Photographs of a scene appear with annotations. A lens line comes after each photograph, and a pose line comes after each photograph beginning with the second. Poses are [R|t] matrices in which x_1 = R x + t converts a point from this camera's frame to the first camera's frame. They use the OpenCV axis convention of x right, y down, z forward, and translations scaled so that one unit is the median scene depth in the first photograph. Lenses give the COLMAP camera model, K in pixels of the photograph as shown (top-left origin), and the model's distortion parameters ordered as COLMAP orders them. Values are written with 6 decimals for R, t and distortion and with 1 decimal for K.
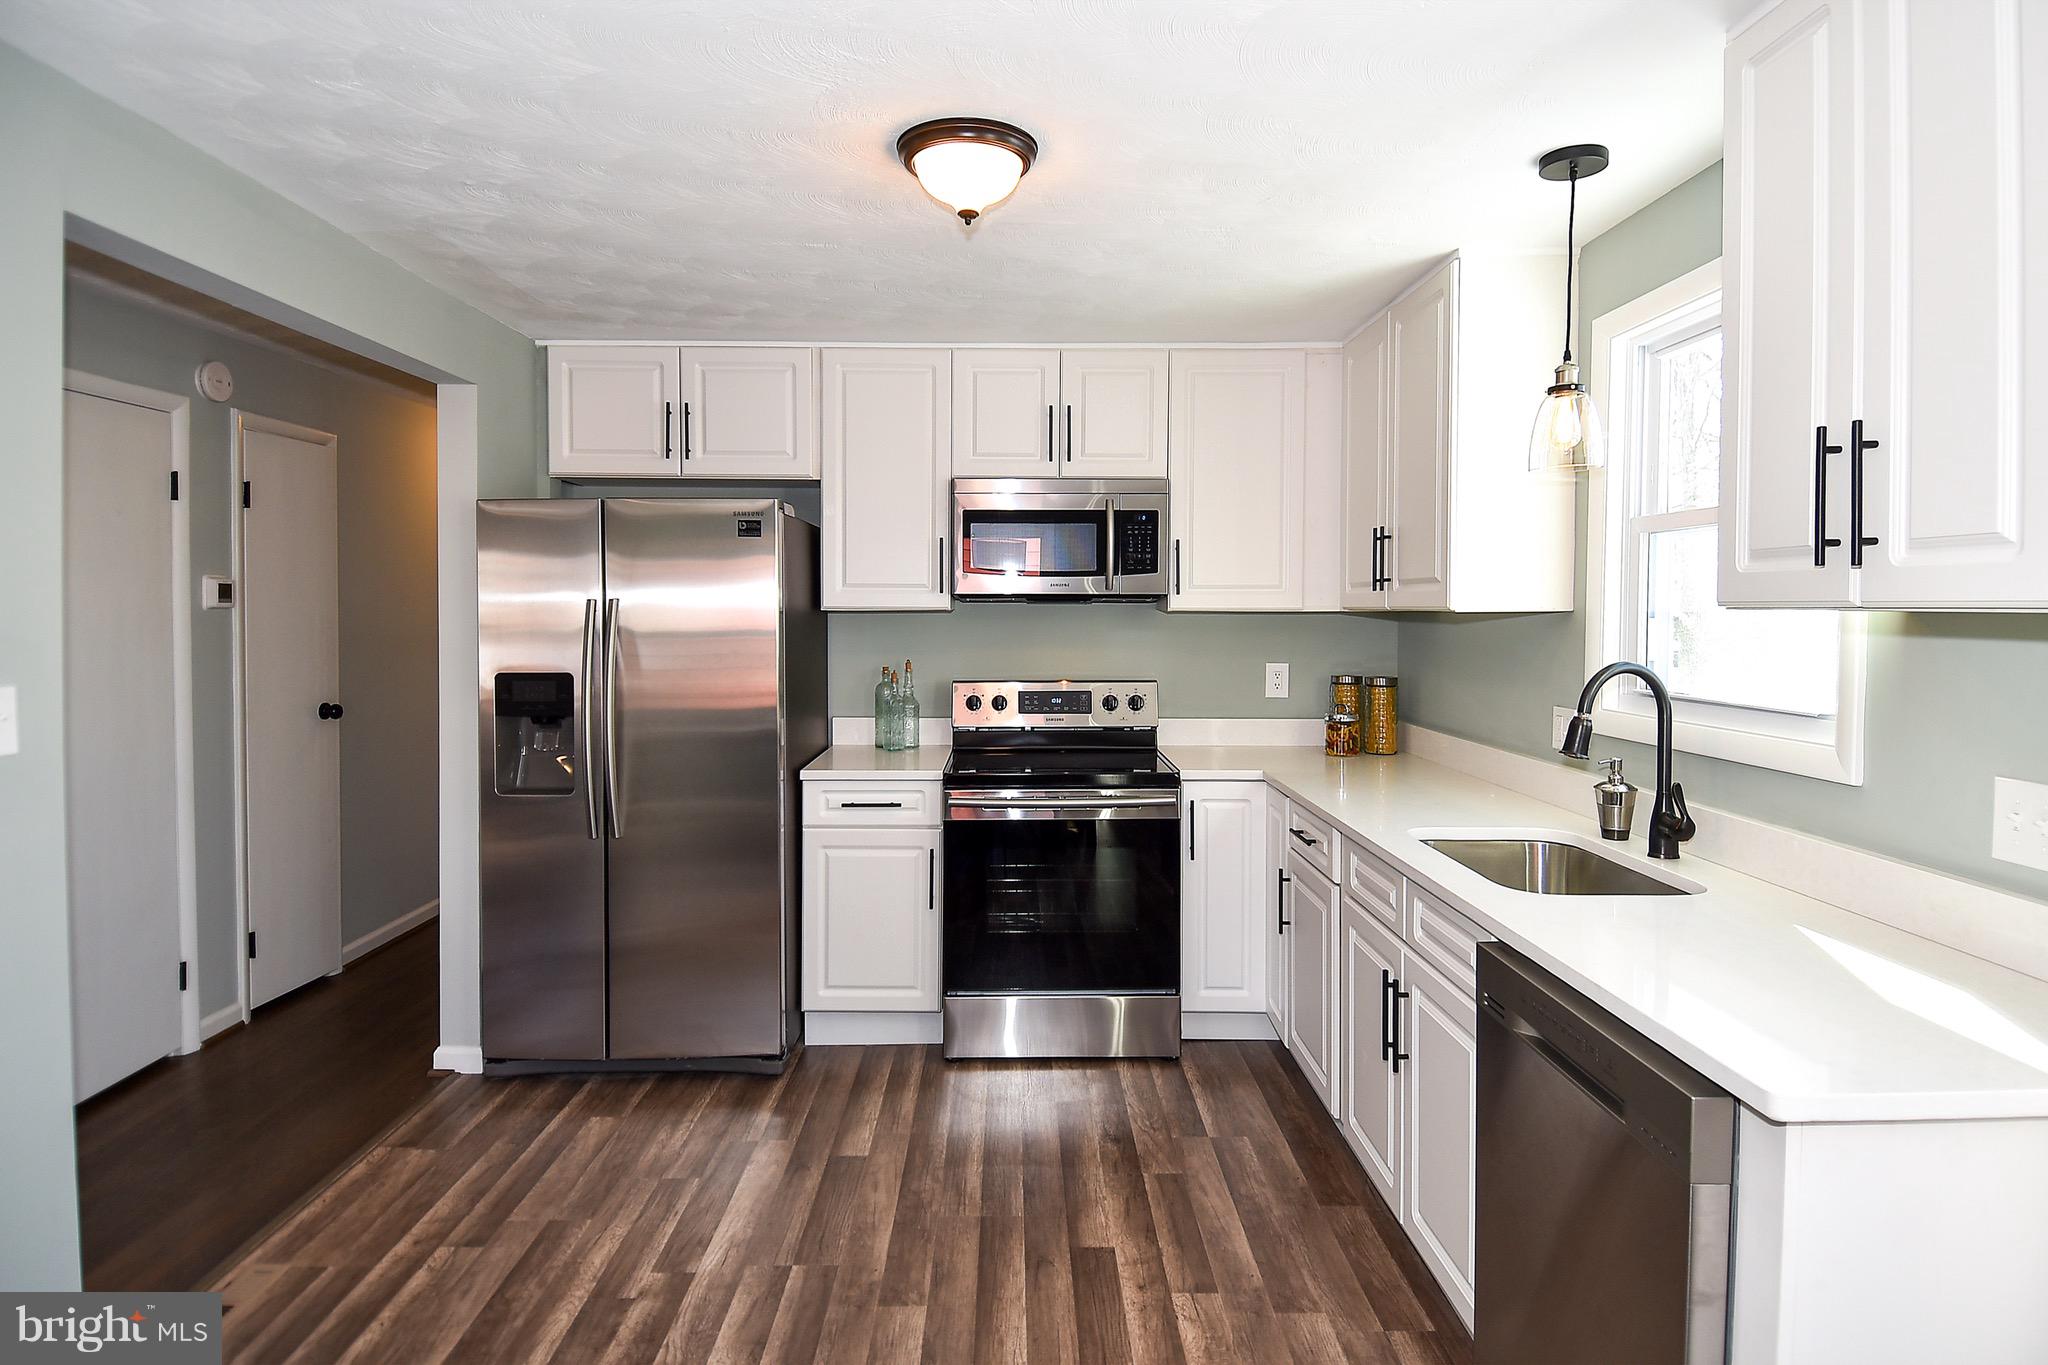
lens RADIAL K [[1118.6, 0, 1043.1], [0, 1118.6, 637.7], [0, 0, 1]] dist [0.040275, -0.053610]
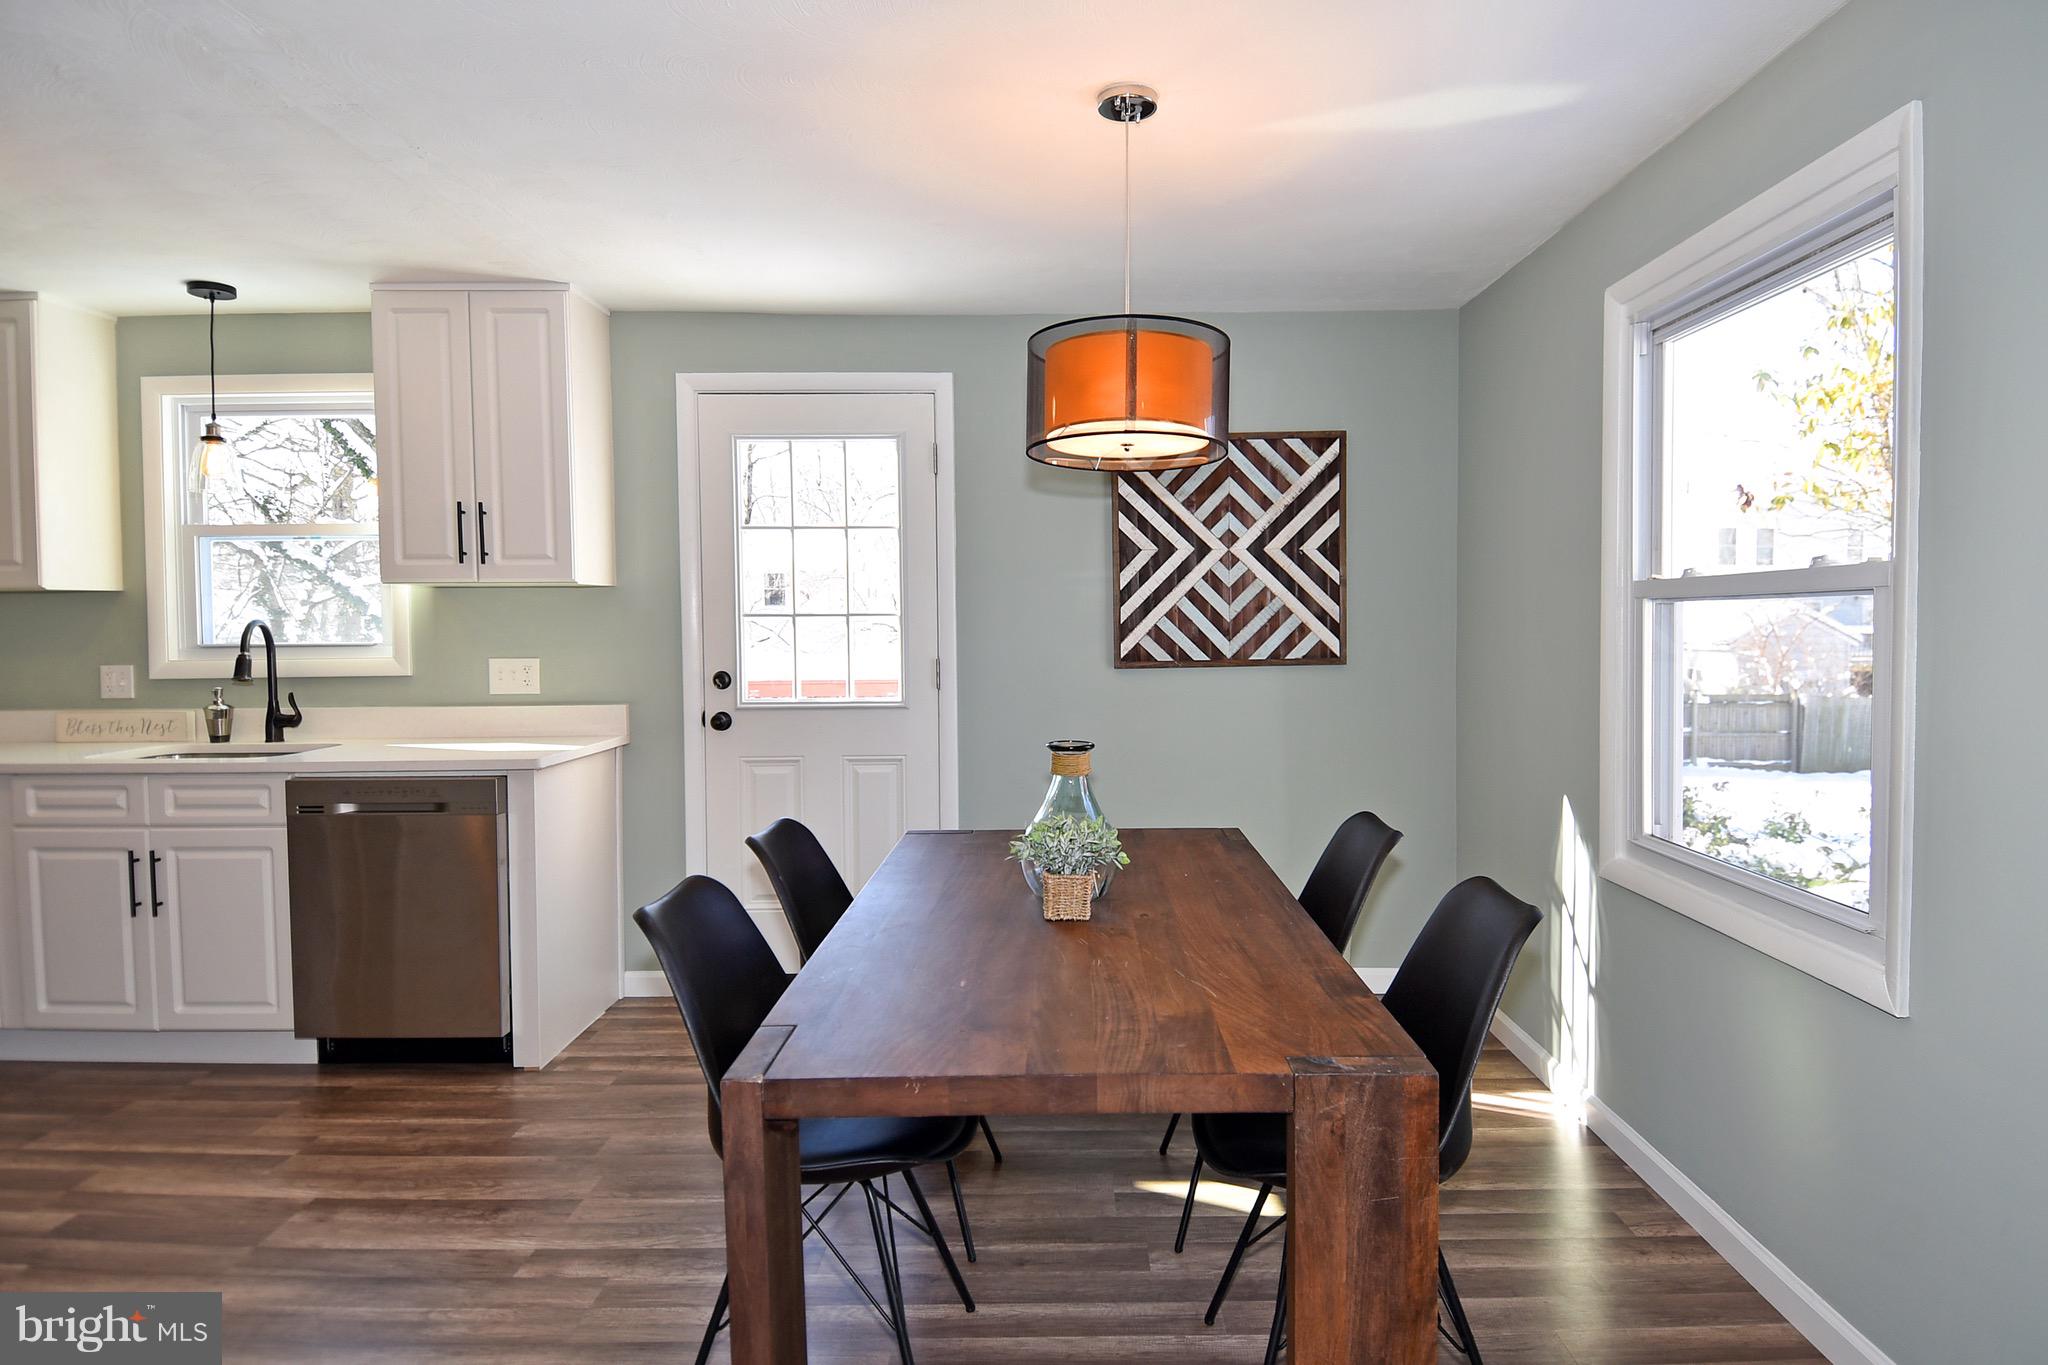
lens RADIAL K [[1084.2, 0, 1025.8], [0, 1084.2, 662.2], [0, 0, 1]] dist [0.040078, -0.054109]
pose [[0.046472, -0.045872, 0.997866, -0.636187], [0.032879, 0.998474, 0.044368, 0.032472], [-0.998378, 0.030747, 0.047909, -0.097776]]
